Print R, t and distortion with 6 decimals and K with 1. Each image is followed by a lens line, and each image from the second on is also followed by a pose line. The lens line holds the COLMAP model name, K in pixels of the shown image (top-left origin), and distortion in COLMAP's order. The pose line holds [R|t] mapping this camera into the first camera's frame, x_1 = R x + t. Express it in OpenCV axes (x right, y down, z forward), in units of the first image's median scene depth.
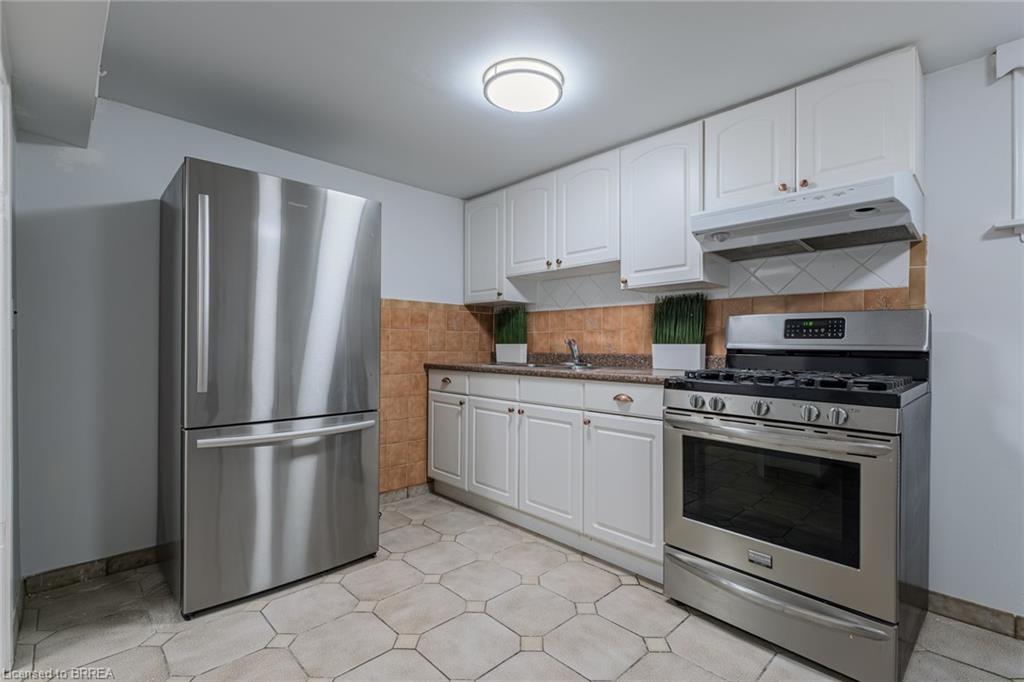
lens RADIAL K [[454.7, 0, 511.7], [0, 454.7, 346.0], [0, 0, 1]] dist [-0.003590, -0.003646]
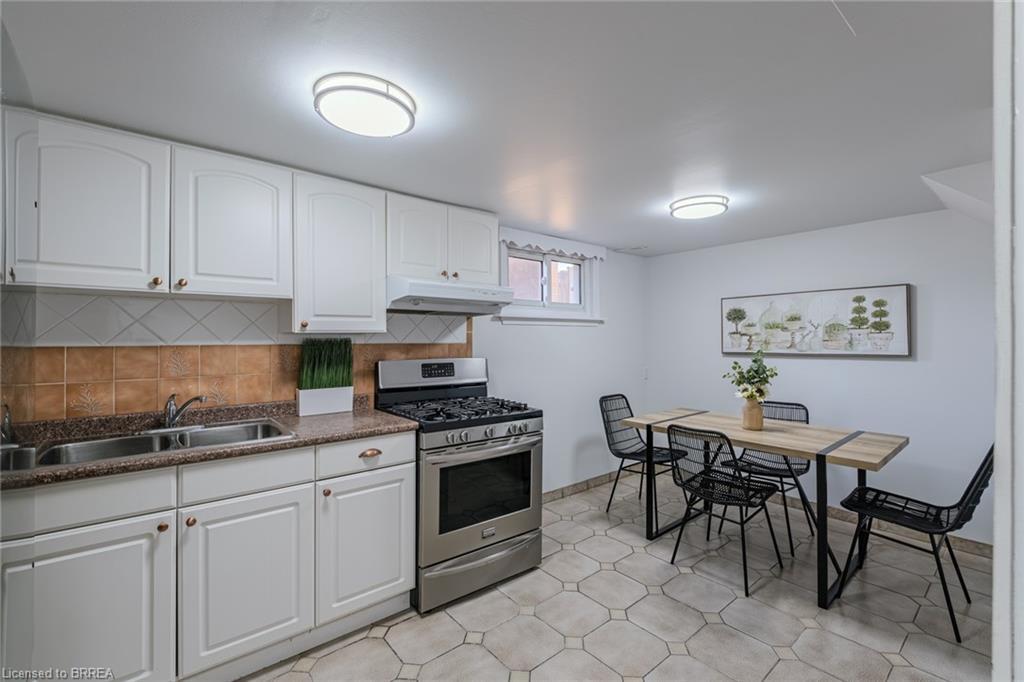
lens RADIAL K [[454.7, 0, 512.5], [0, 454.7, 333.1], [0, 0, 1]] dist [-0.003590, -0.003646]
pose [[0.060901, 0.003147, 0.998139, -0.708368], [0.007227, 0.999967, -0.003594, -0.137666], [-0.998118, 0.007432, 0.060877, 0.616318]]
